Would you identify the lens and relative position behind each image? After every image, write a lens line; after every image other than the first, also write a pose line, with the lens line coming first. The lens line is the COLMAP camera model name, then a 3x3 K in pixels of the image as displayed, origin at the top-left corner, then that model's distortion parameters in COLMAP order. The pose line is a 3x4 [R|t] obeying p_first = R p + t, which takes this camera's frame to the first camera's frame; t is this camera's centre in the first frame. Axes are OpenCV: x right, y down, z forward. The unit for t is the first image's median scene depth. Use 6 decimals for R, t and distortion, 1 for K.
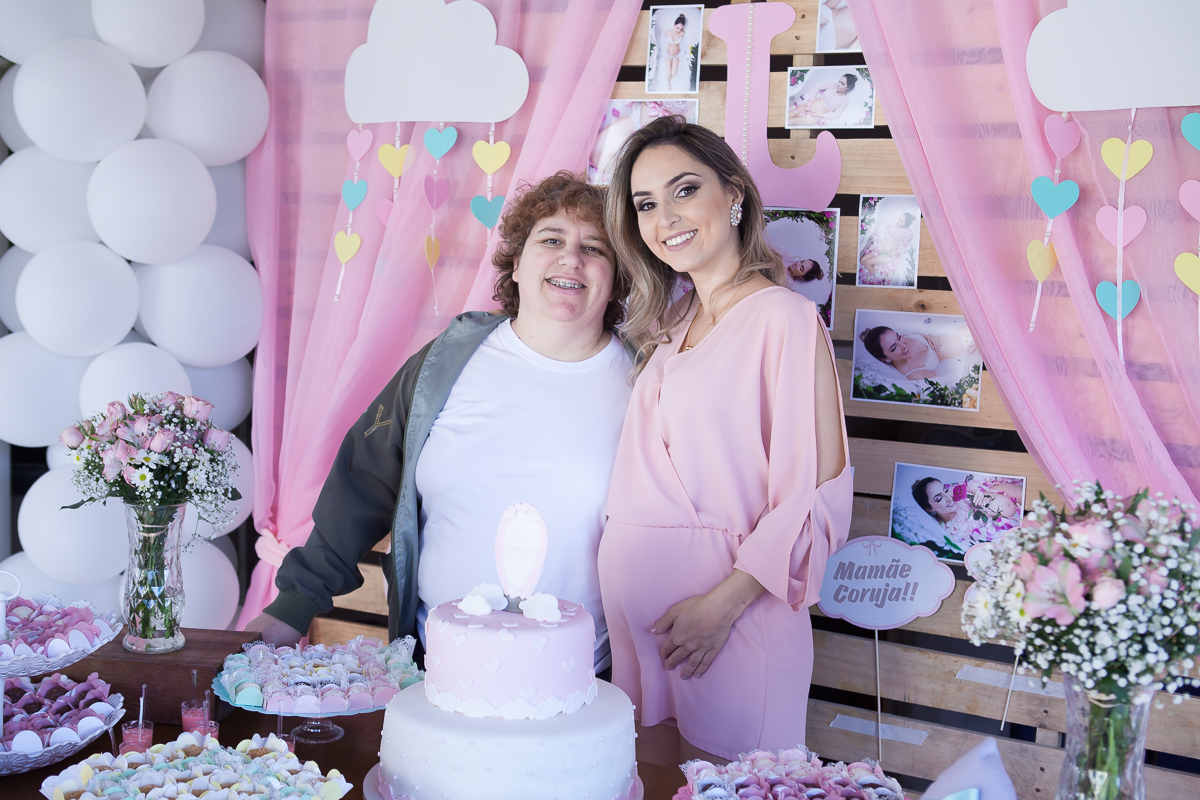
lens RADIAL K [[1412.5, 0, 571.0], [0, 1412.5, 404.0], [0, 0, 1]] dist [-0.036160, 0.049335]
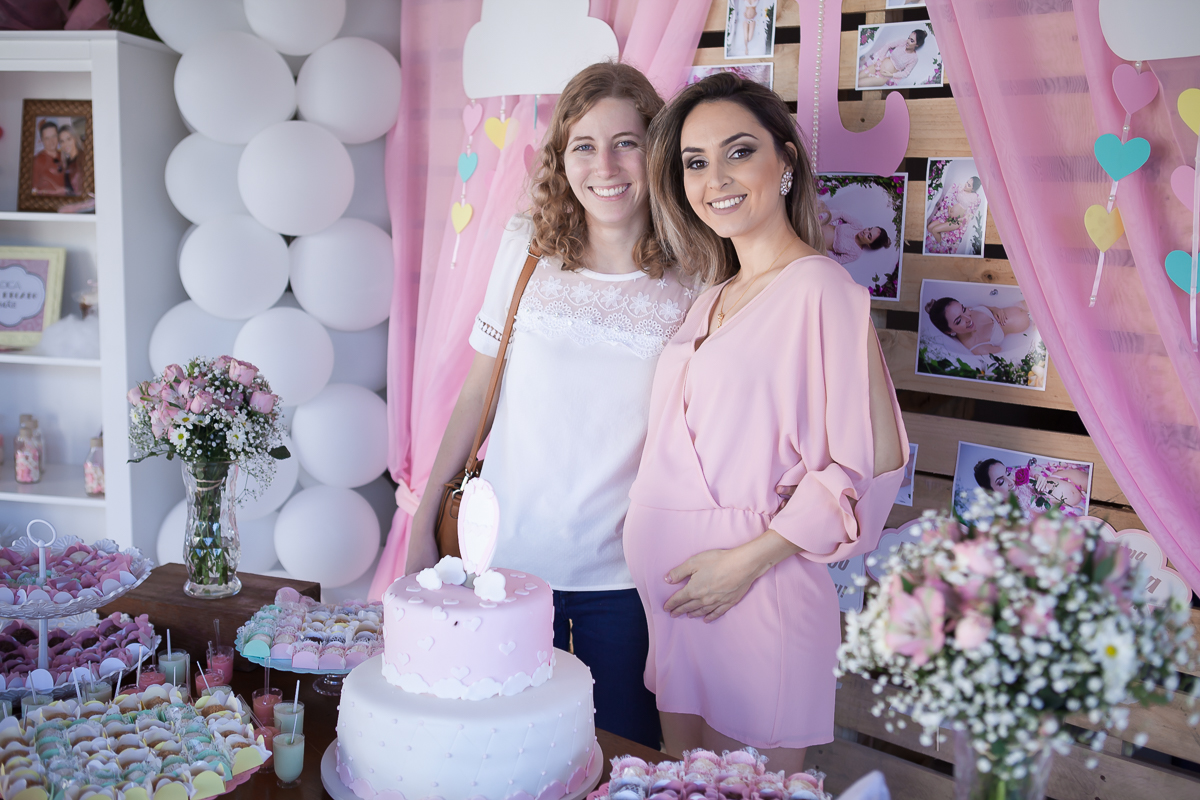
lens RADIAL K [[1249.6, 0, 596.9], [0, 1249.6, 400.4], [0, 0, 1]] dist [-0.063415, 0.104724]
pose [[0.972932, 0.025701, -0.229659, 0.186770], [-0.016949, 0.999056, 0.039999, -0.015657], [0.230470, -0.035023, 0.972449, 0.133582]]
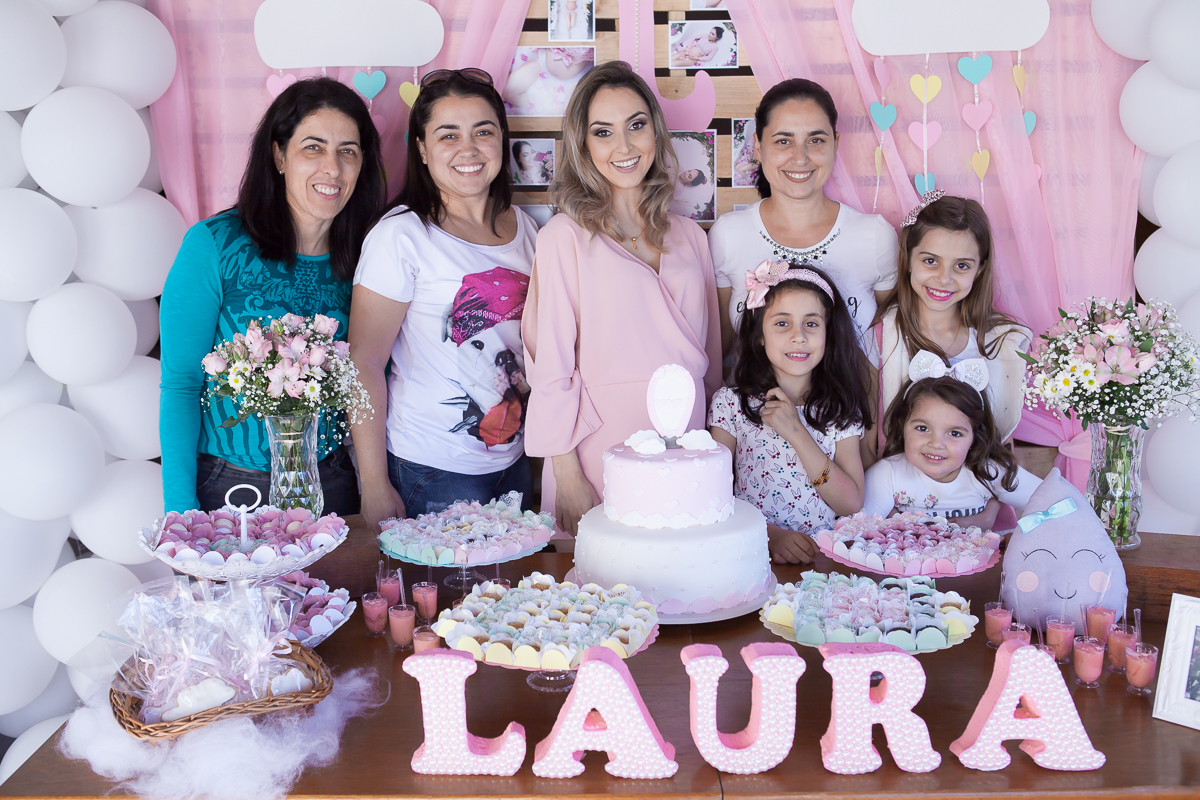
lens RADIAL K [[1205.6, 0, 596.4], [0, 1205.6, 401.8], [0, 0, 1]] dist [-0.087918, 0.143278]
pose [[0.887966, -0.133056, 0.440241, -0.449783], [0.096096, 0.989784, 0.105320, -0.014846], [-0.449757, -0.051215, 0.891681, 0.030851]]
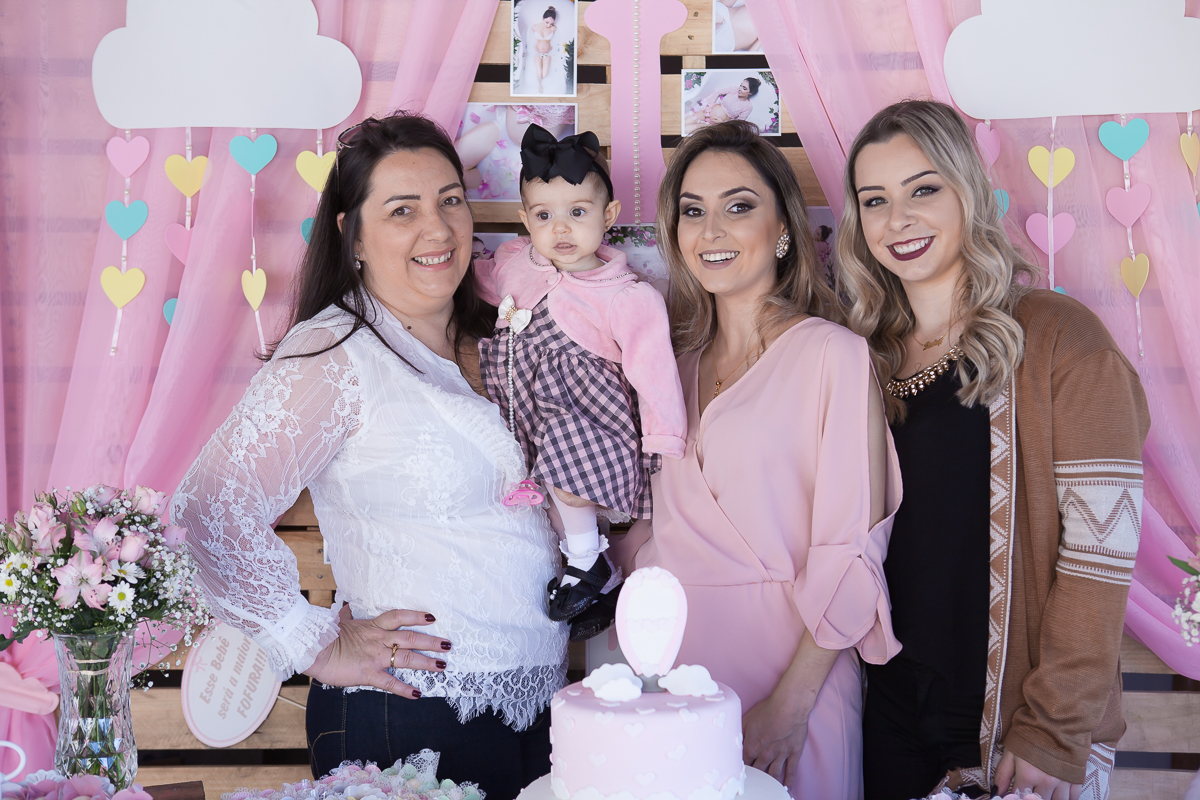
lens RADIAL K [[1721.8, 0, 610.5], [0, 1721.8, 395.8], [0, 0, 1]] dist [0.026042, 0.044380]
pose [[0.899059, -0.070143, 0.432173, -0.395793], [0.082134, 0.996580, -0.009117, -0.022800], [-0.430056, 0.043693, 0.901744, 0.023917]]
